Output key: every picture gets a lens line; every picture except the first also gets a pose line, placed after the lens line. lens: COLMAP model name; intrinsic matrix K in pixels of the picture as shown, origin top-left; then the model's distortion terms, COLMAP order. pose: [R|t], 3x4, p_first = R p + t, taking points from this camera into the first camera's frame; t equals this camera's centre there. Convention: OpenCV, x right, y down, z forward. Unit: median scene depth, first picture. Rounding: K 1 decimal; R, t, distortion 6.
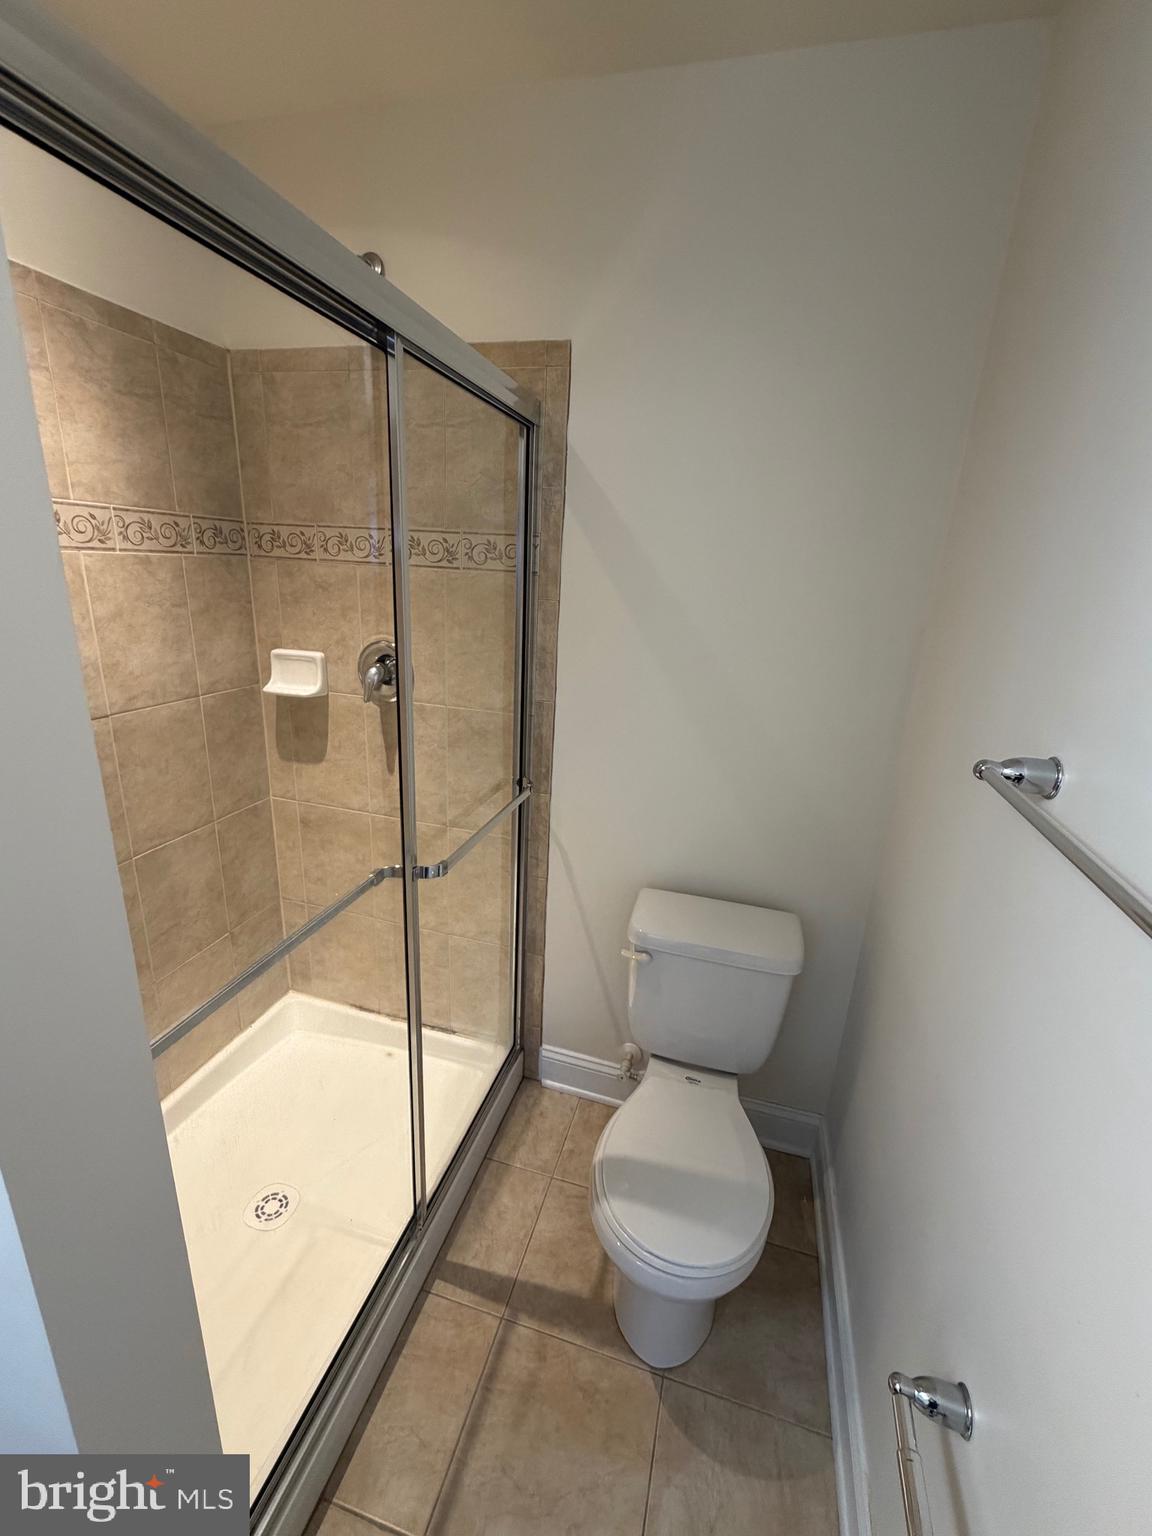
lens RADIAL K [[642.7, 0, 575.5], [0, 642.7, 765.7], [0, 0, 1]] dist [0.001536, -0.000328]
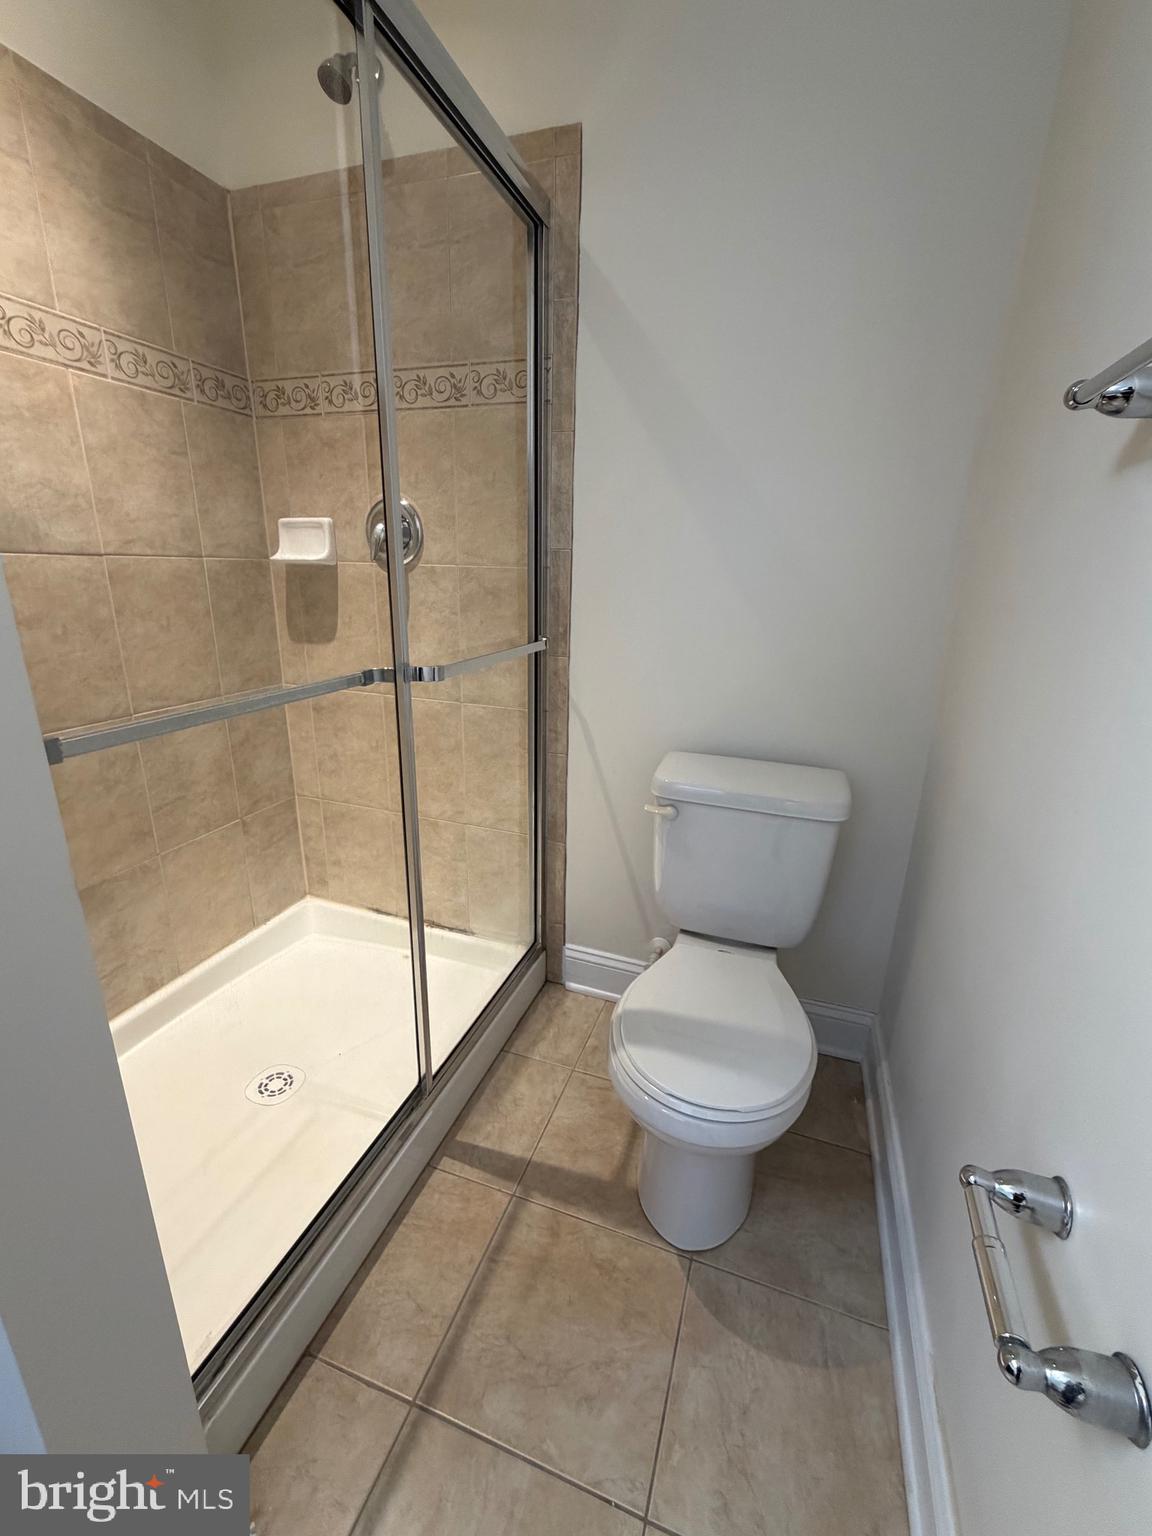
lens RADIAL K [[642.7, 0, 575.3], [0, 642.7, 767.9], [0, 0, 1]] dist [0.001536, -0.000328]
pose [[0.997640, -0.007537, -0.068249, 0.036596], [0.007302, 0.999967, -0.003689, 0.237356], [0.068275, 0.003182, 0.997661, 0.089879]]
